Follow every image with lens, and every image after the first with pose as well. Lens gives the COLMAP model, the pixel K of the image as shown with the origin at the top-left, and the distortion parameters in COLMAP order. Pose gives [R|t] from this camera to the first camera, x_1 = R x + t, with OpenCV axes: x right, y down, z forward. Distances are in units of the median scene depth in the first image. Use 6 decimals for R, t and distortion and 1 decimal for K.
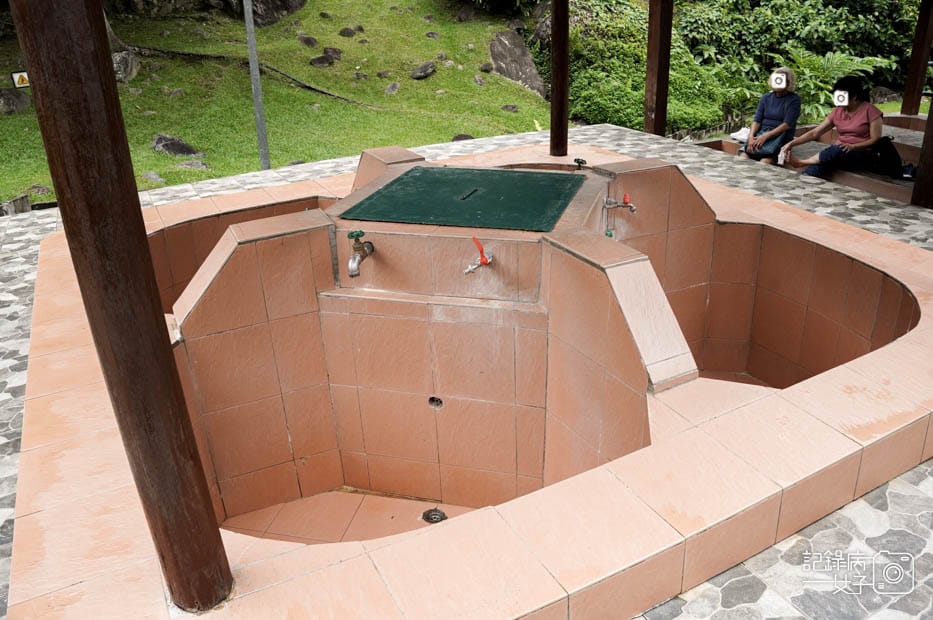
lens RADIAL K [[740.3, 0, 471.9], [0, 740.3, 308.9], [0, 0, 1]] dist [-0.211563, 0.131374]
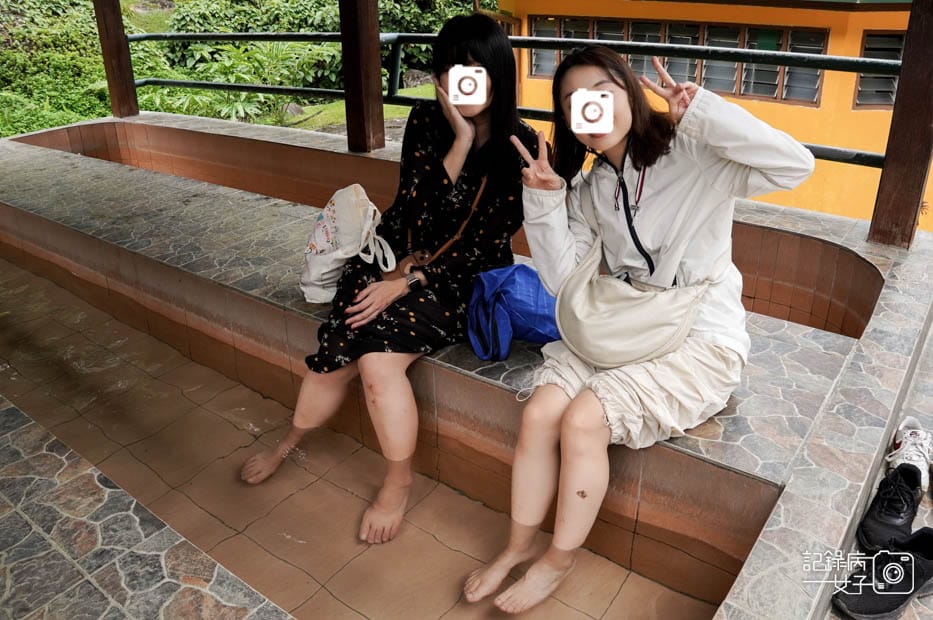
lens RADIAL K [[740.3, 0, 471.9], [0, 740.3, 308.9], [0, 0, 1]] dist [-0.211563, 0.131374]
pose [[0.907297, -0.170289, 0.384465, 0.274017], [0.172749, 0.984556, 0.028413, -0.027519], [-0.383366, 0.040636, 0.922702, 0.111961]]
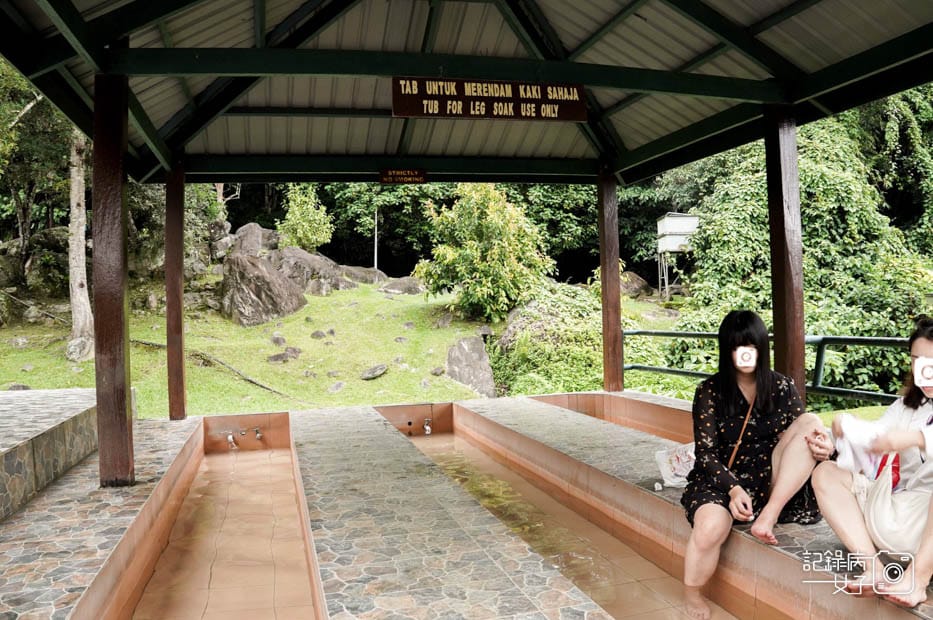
lens RADIAL K [[740.3, 0, 471.9], [0, 740.3, 308.9], [0, 0, 1]] dist [-0.211563, 0.131374]
pose [[0.974164, -0.000829, -0.225839, 0.283447], [-0.093029, 0.909741, -0.404620, 0.000005], [0.205791, 0.415176, 0.886160, 0.057881]]
